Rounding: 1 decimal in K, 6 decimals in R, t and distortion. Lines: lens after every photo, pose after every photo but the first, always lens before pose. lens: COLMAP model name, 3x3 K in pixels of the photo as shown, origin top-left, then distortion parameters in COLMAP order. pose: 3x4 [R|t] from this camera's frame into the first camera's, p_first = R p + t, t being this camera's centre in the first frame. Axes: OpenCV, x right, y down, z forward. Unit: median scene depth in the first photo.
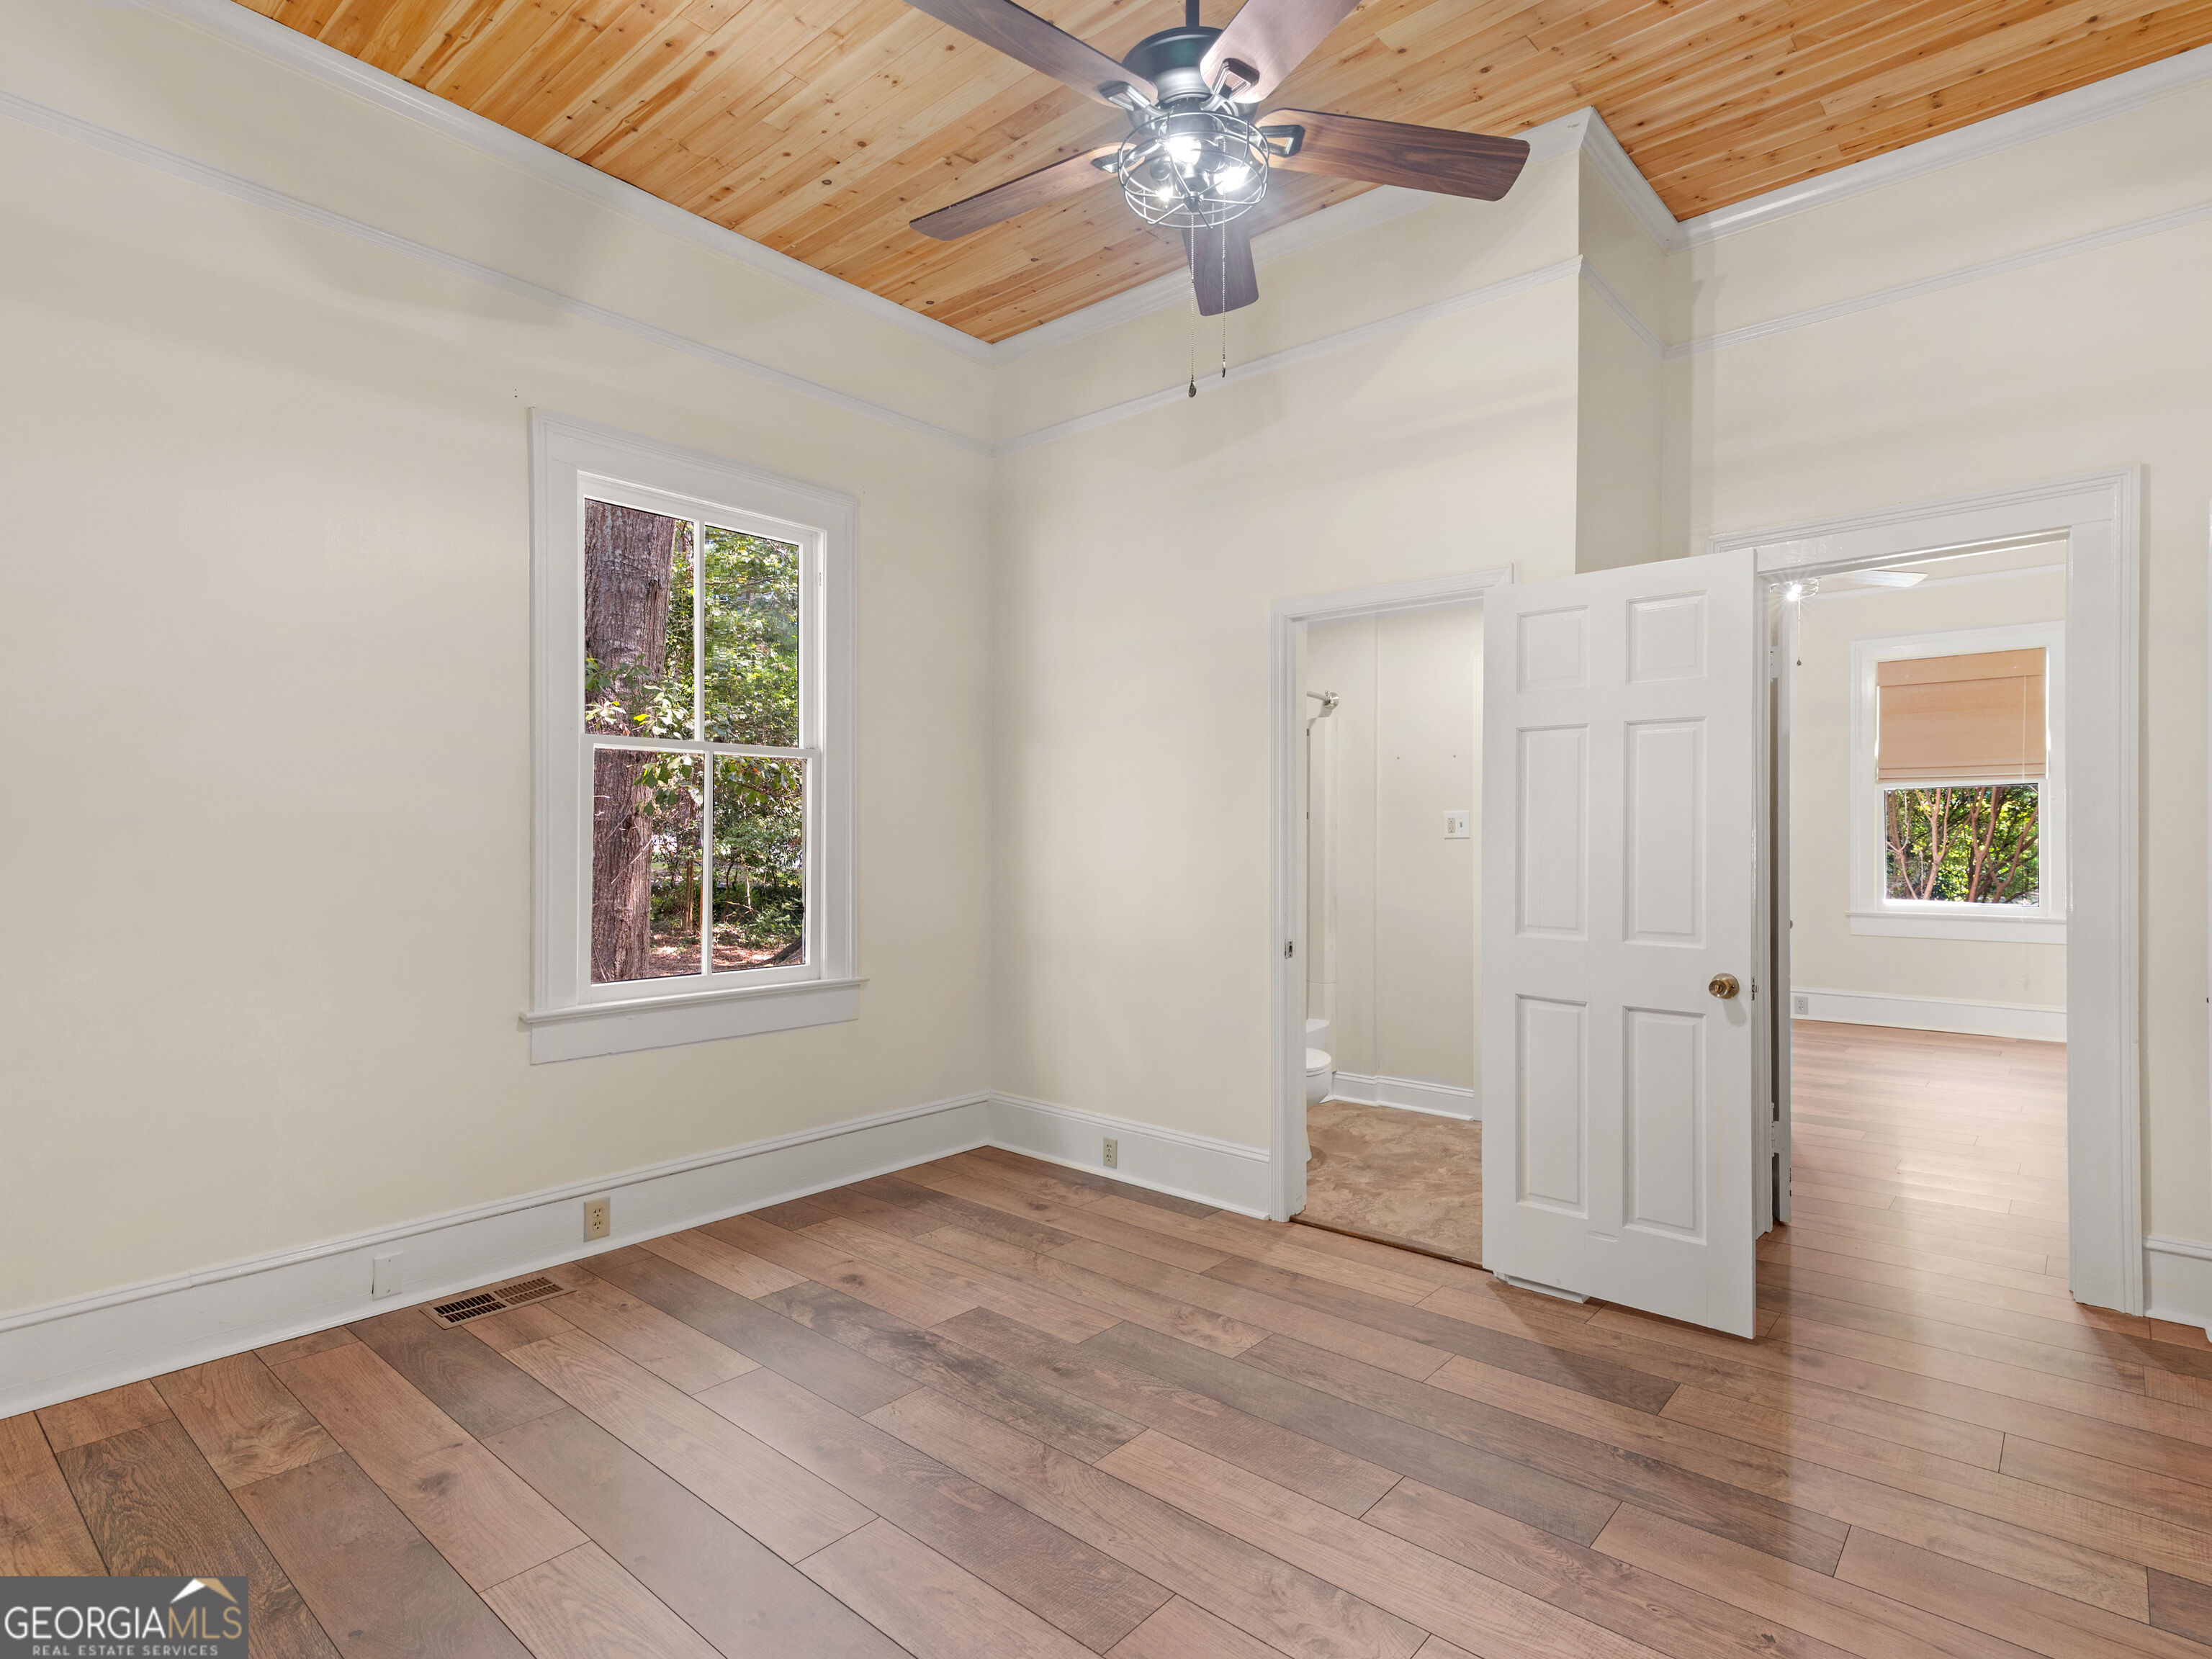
lens RADIAL K [[1140.4, 0, 1111.4], [0, 1140.4, 883.9], [0, 0, 1]] dist [0.019500, -0.001716]
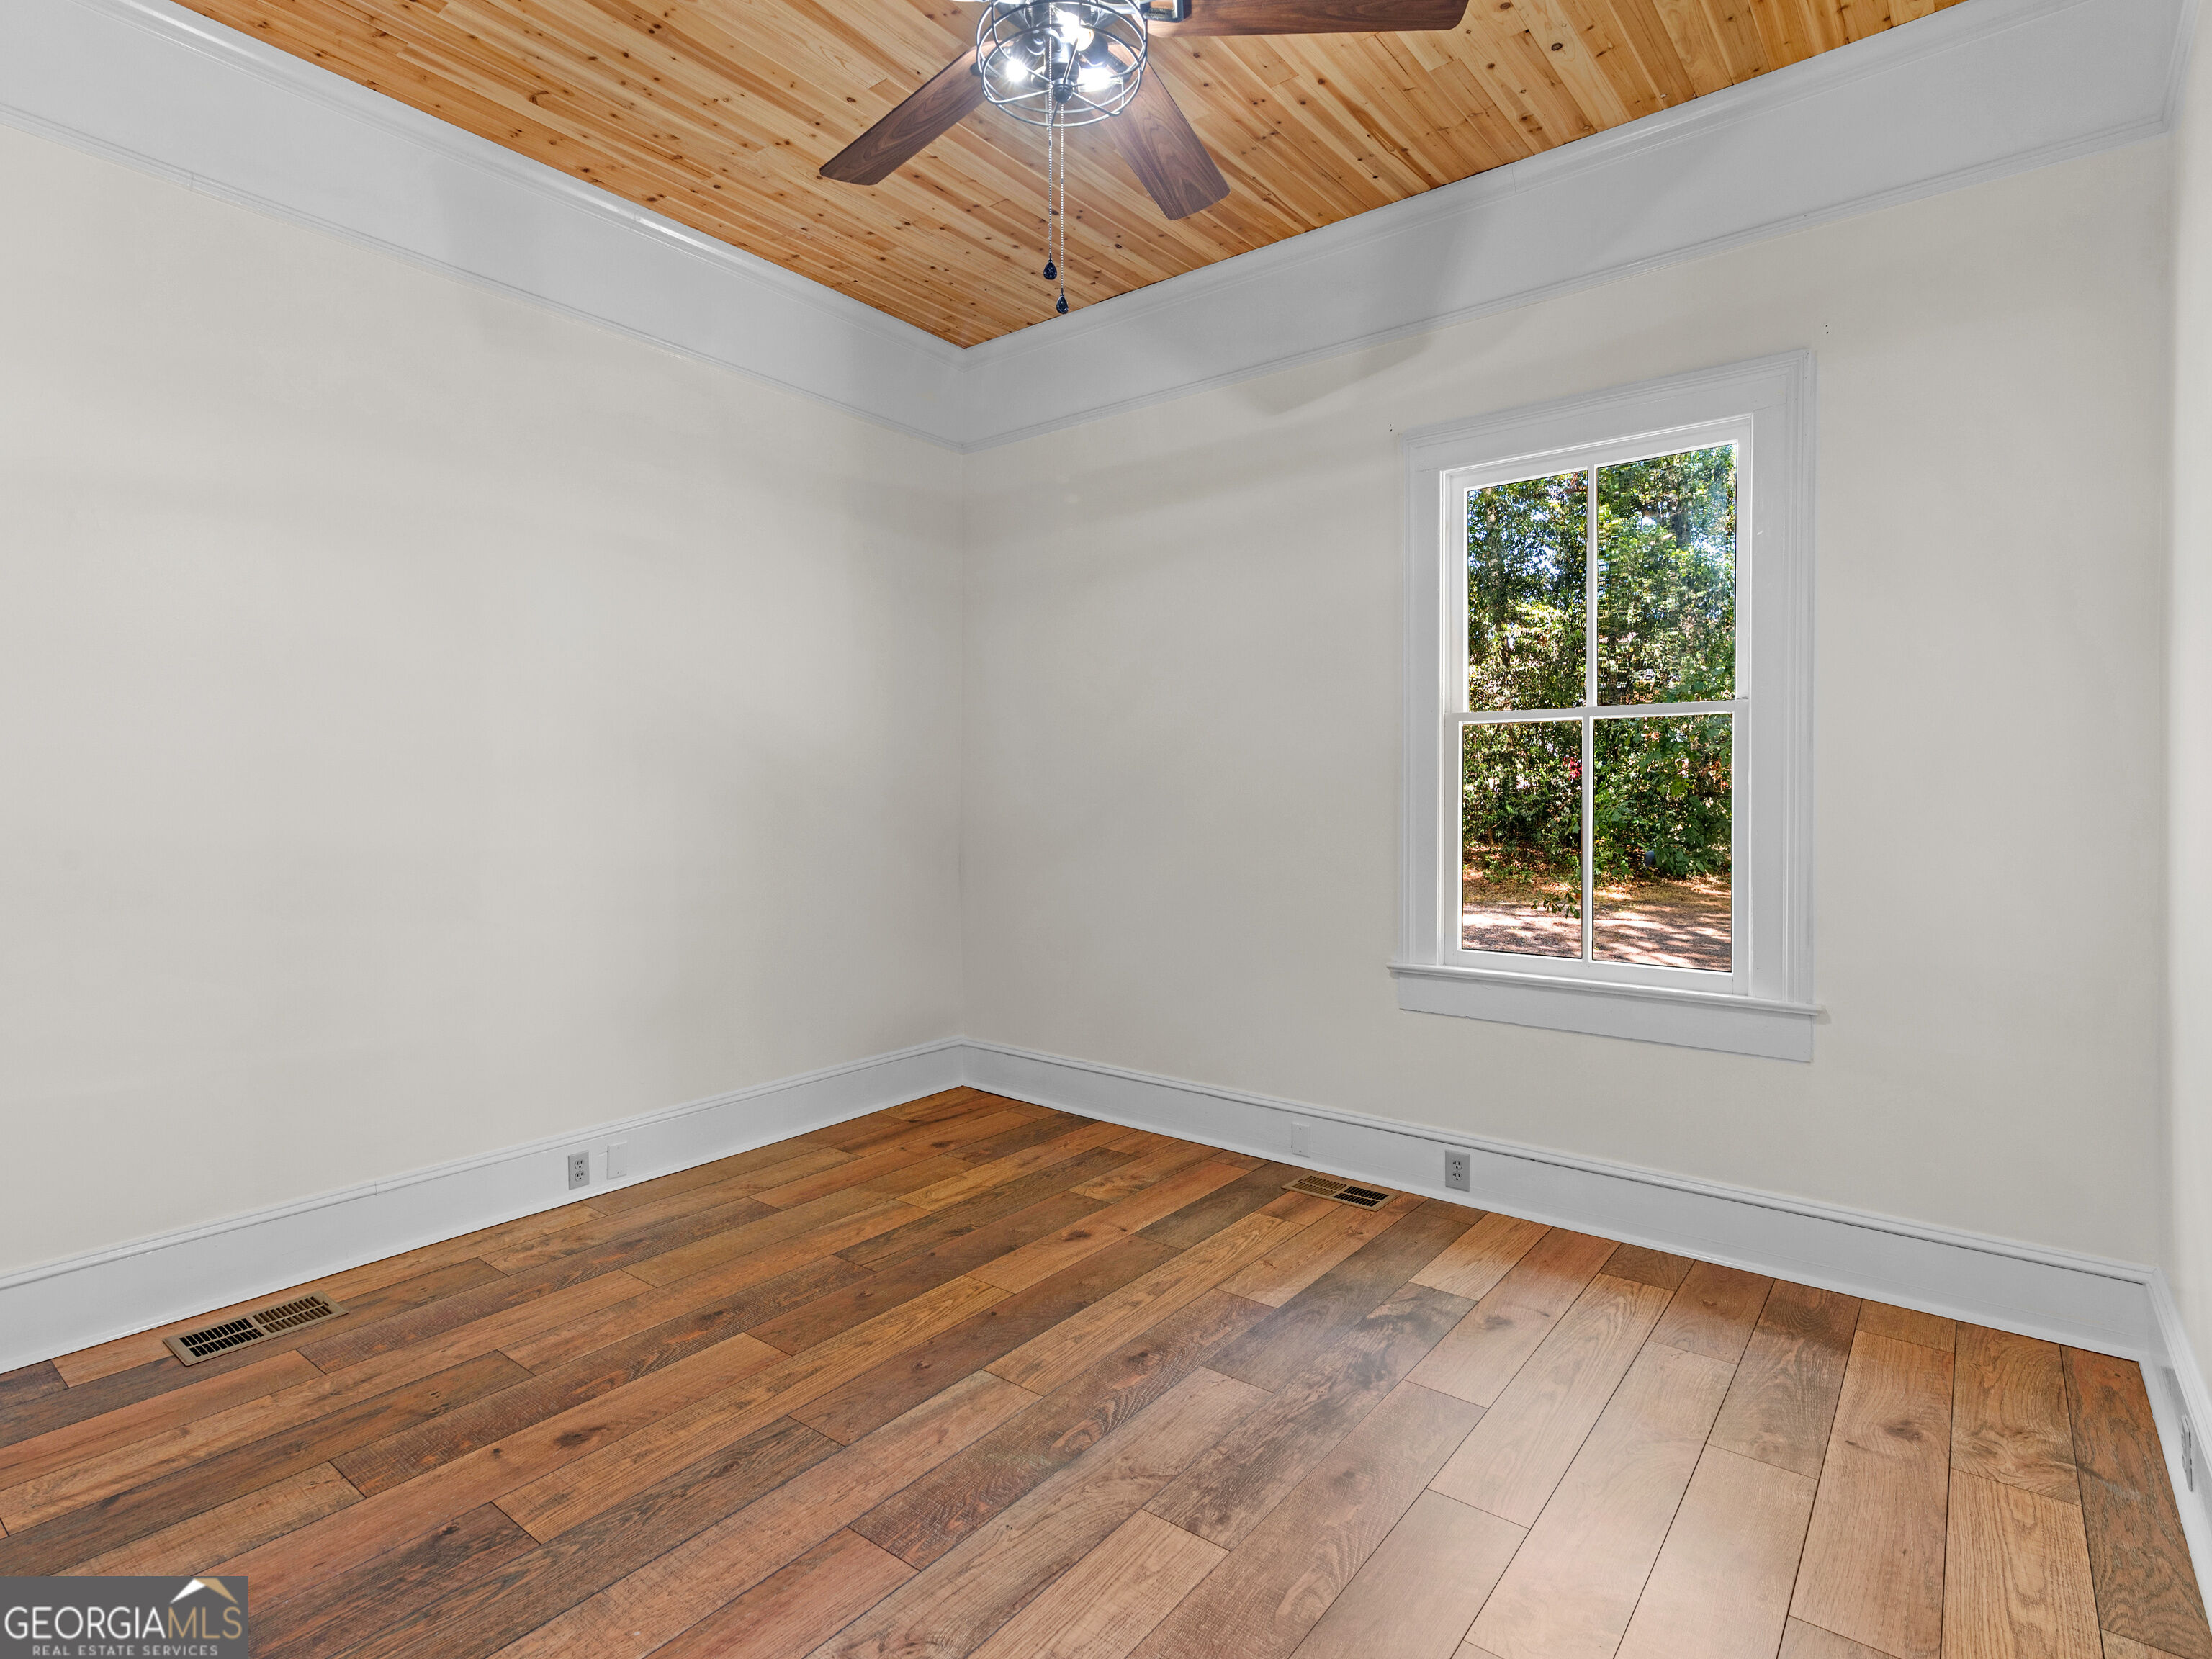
lens RADIAL K [[1140.4, 0, 1082.9], [0, 1140.4, 835.2], [0, 0, 1]] dist [0.019500, -0.001716]
pose [[0.037839, 0.028444, -0.998879, 0.664290], [-0.046591, 0.998558, 0.026670, -0.031535], [0.998197, 0.045529, 0.039110, 0.689052]]
